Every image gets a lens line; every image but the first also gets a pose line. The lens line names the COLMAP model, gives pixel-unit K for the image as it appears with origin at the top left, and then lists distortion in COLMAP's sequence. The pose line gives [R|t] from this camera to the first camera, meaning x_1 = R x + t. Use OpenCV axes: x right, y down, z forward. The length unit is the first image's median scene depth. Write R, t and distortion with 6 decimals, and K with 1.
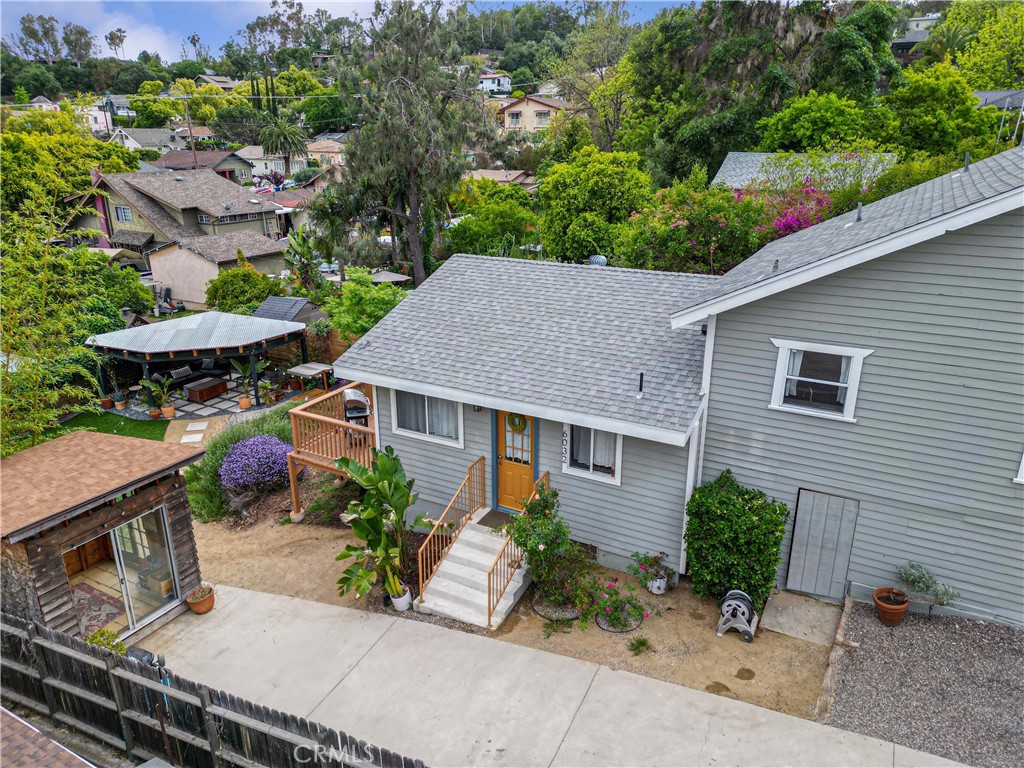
lens RADIAL K [[695.3, 0, 517.7], [0, 695.3, 383.4], [0, 0, 1]] dist [0.036973, -0.005732]
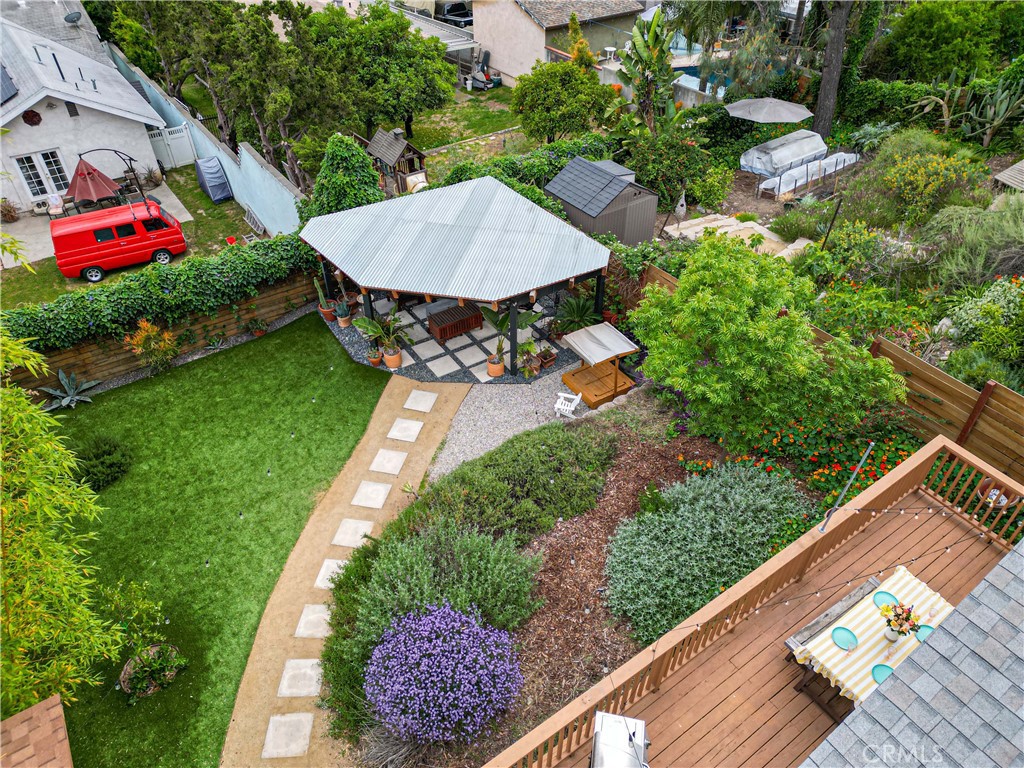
lens RADIAL K [[695.3, 0, 510.7], [0, 695.3, 381.0], [0, 0, 1]] dist [0.036973, -0.005732]
pose [[0.880965, 0.302614, -0.363767, -0.139223], [-0.155122, 0.910982, 0.382165, -0.206423], [0.447033, -0.280245, 0.849485, 0.452724]]
